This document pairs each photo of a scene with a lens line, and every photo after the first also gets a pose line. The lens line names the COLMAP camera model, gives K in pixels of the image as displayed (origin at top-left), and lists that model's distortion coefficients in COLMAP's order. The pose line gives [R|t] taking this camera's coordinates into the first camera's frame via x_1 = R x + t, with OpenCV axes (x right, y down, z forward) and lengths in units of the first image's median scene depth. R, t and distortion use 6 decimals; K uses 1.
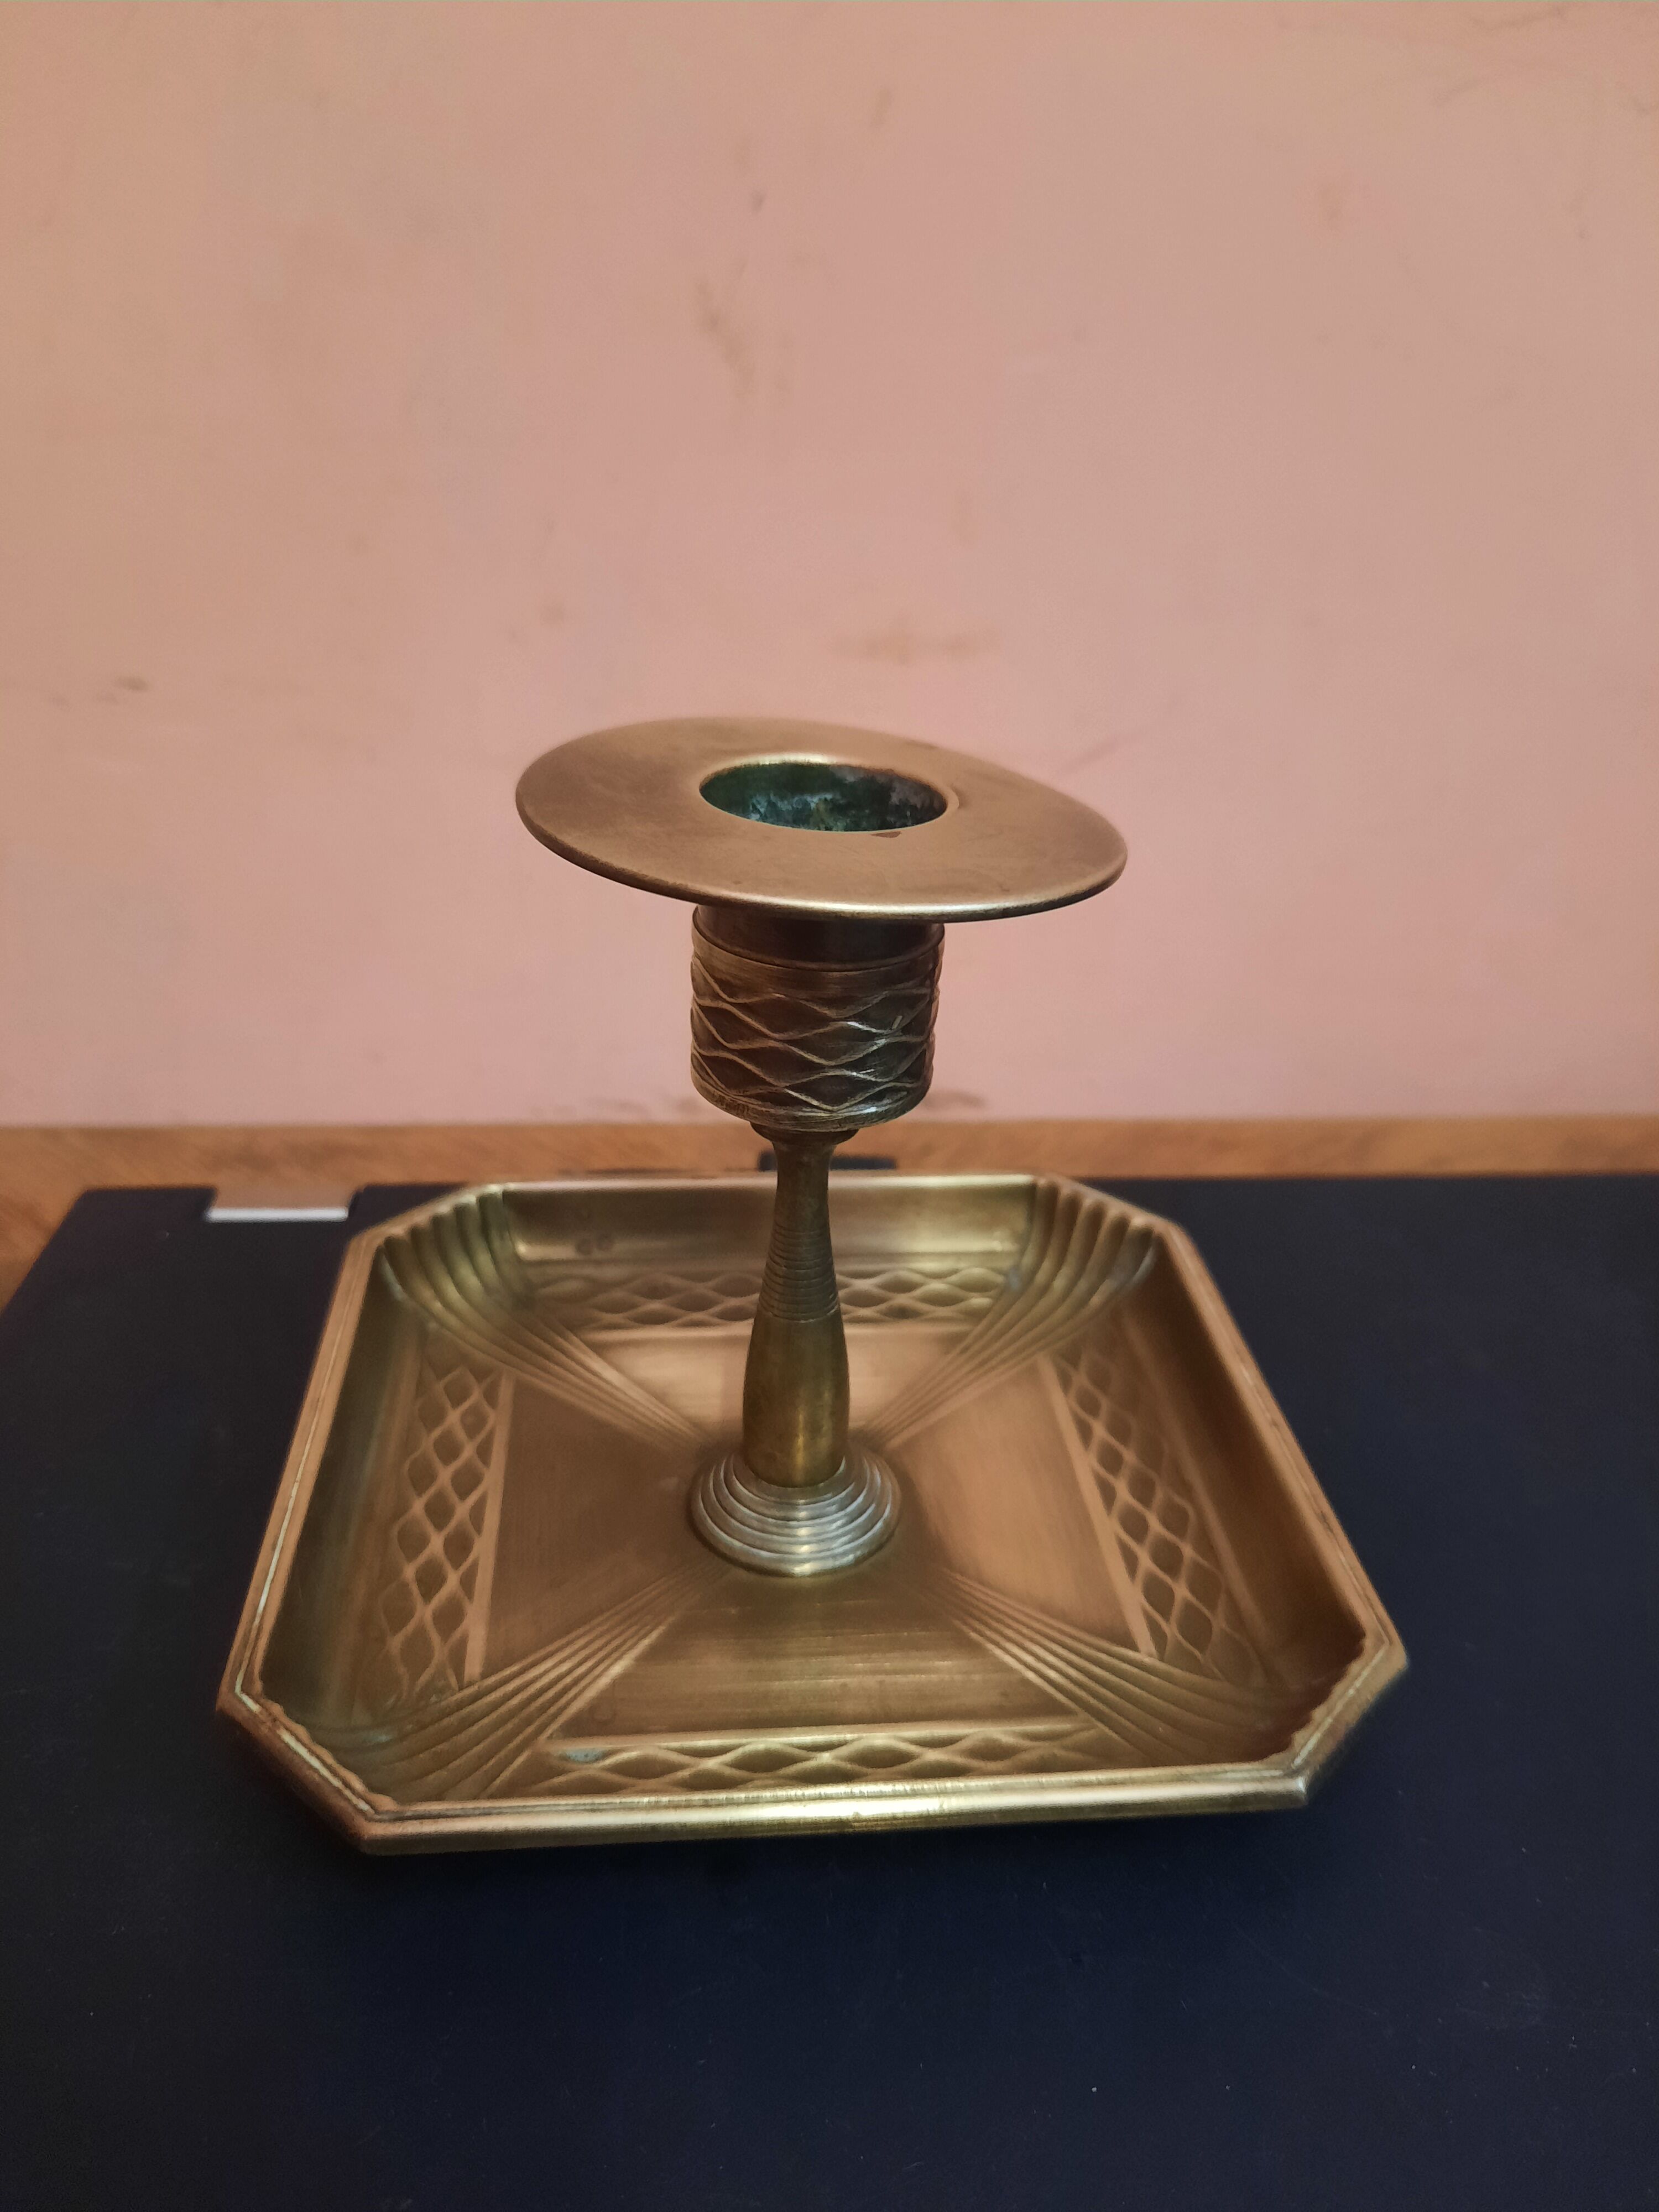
lens RADIAL K [[1723.4, 0, 829.5], [0, 1723.4, 1106.0], [0, 0, 1]] dist [0.053433, -0.200401]
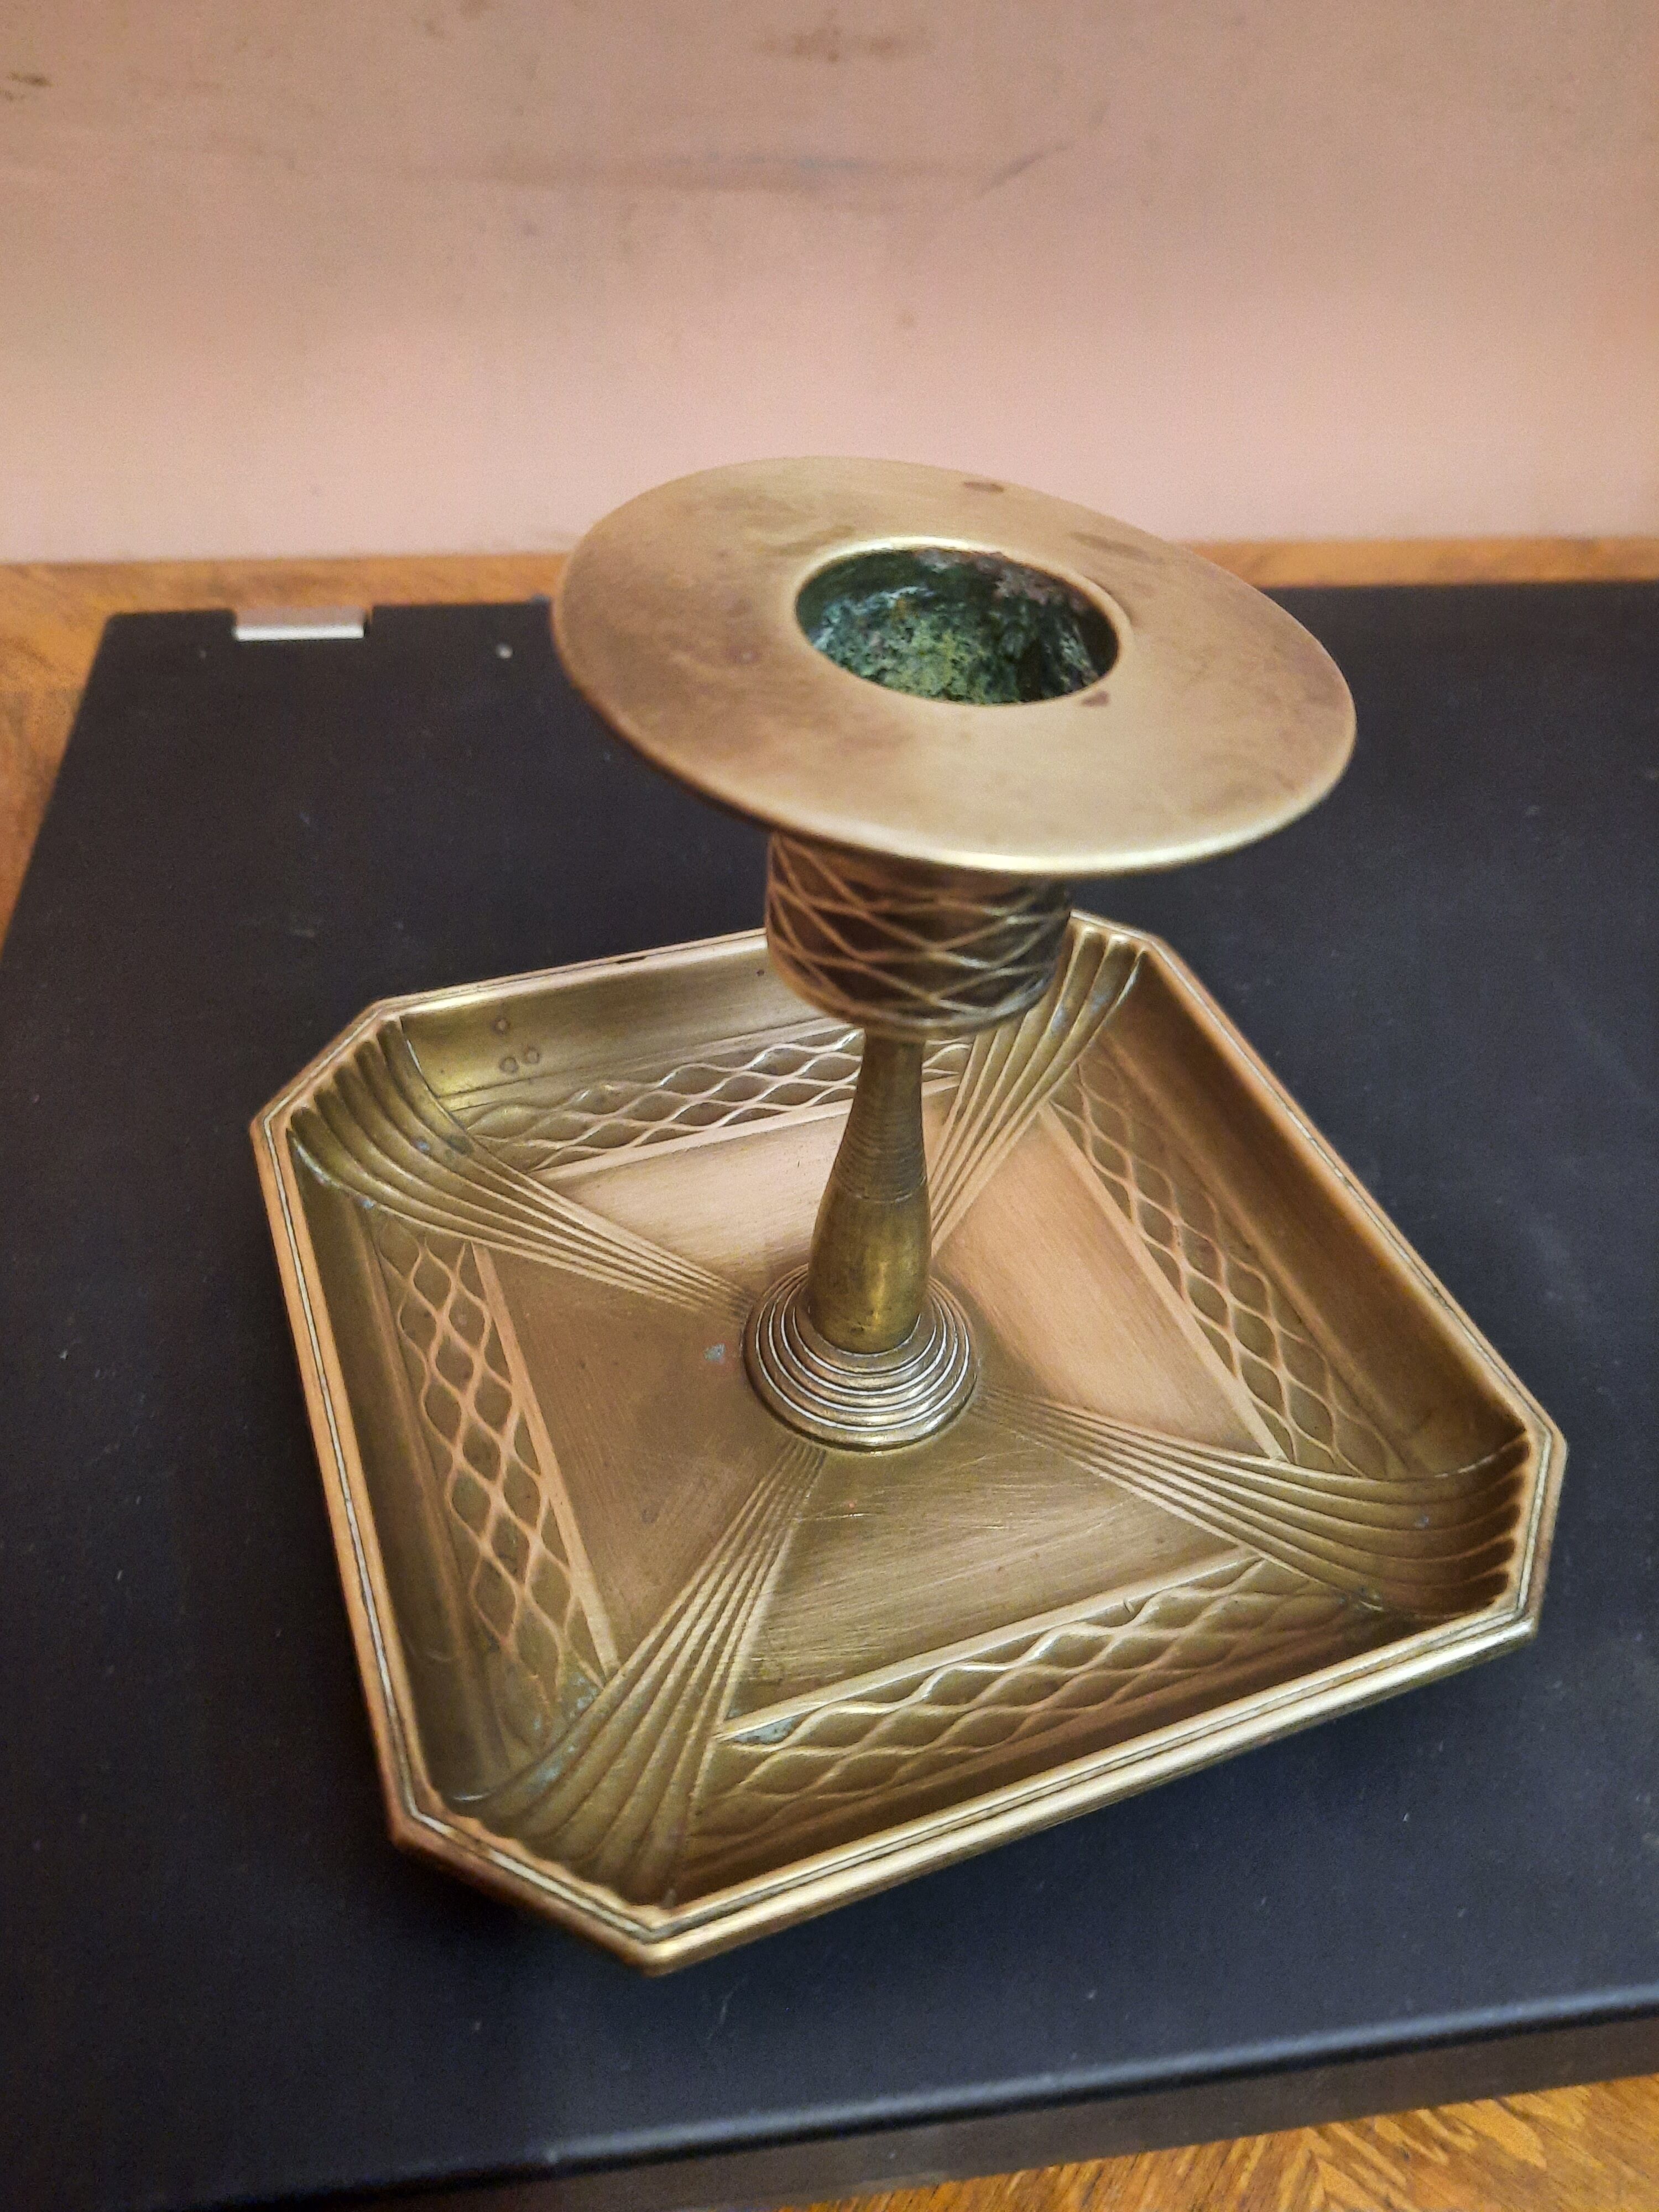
lens RADIAL K [[1715.7, 0, 830.5], [0, 1715.7, 1096.8], [0, 0, 1]] dist [0.067480, -0.188371]
pose [[0.961710, -0.171812, 0.213529, -0.228444], [0.098196, 0.943389, 0.316819, -0.204973], [-0.255874, -0.283720, 0.924138, 0.227618]]
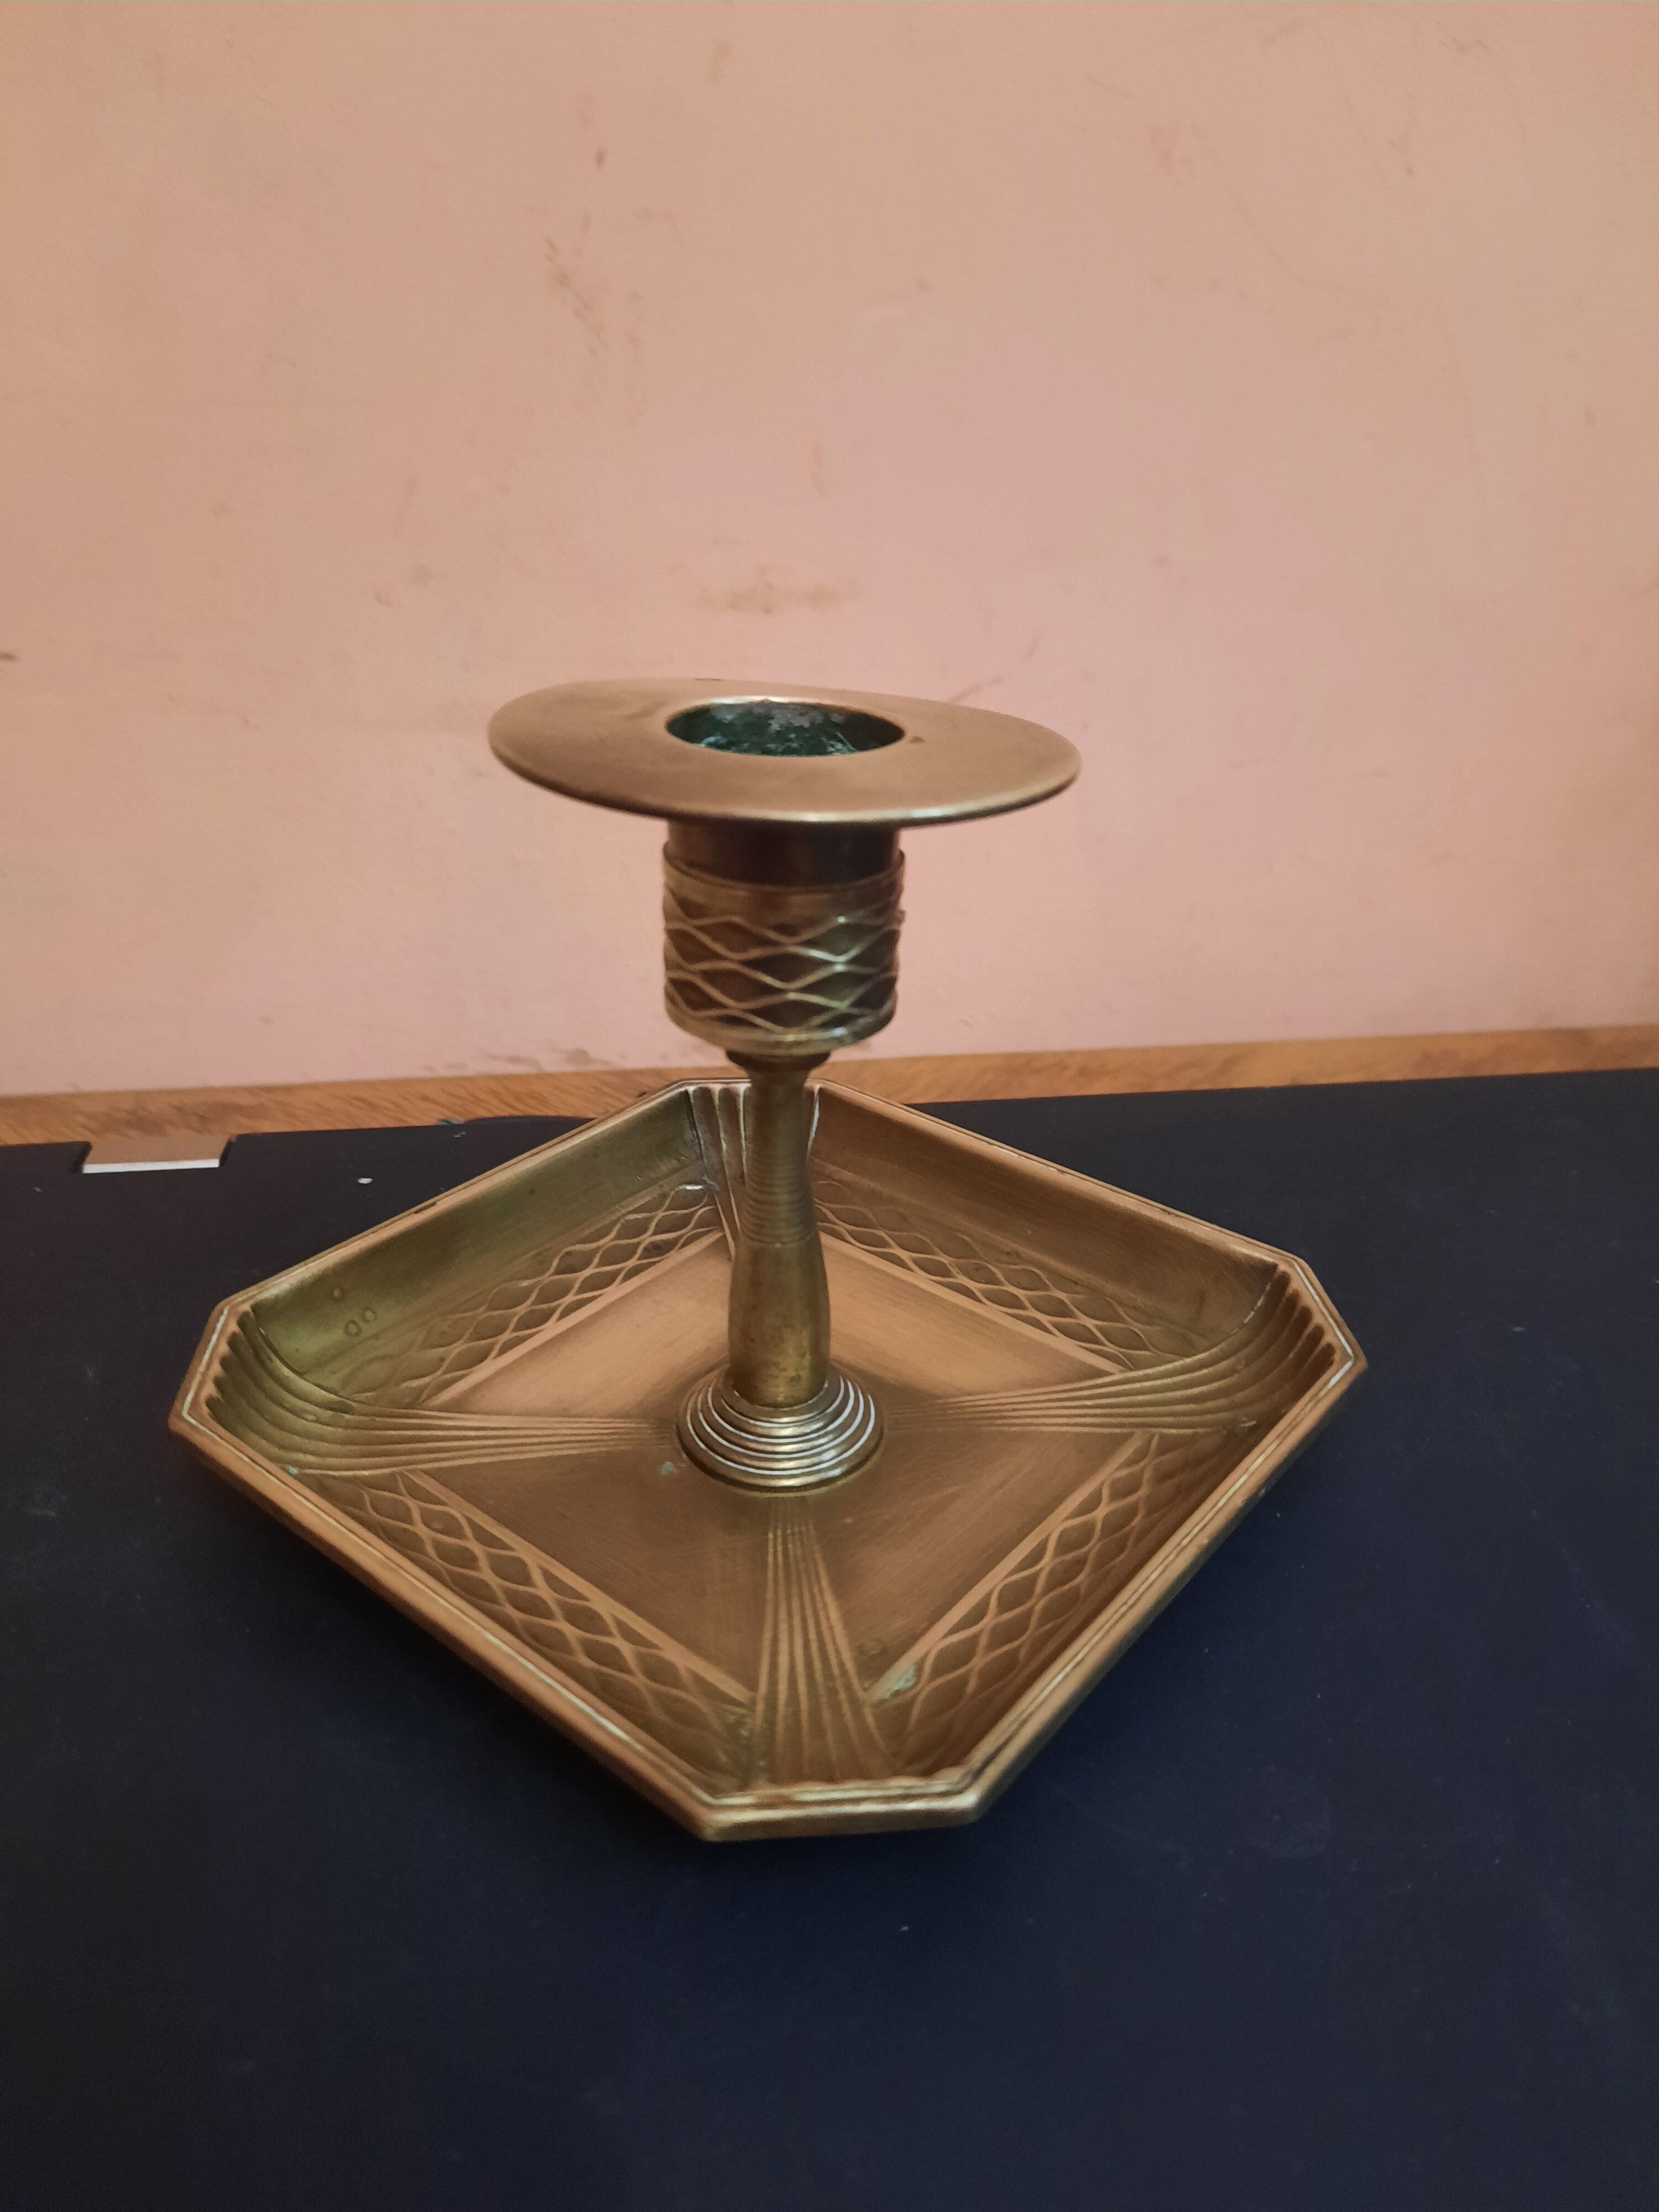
lens RADIAL K [[1682.1, 0, 829.5], [0, 1682.1, 1106.0], [0, 0, 1]] dist [0.050942, -0.000203]
pose [[0.705155, -0.353475, 0.614664, -0.616506], [0.332527, 0.930498, 0.153620, -0.103789], [-0.626245, 0.096067, 0.773685, 0.197548]]
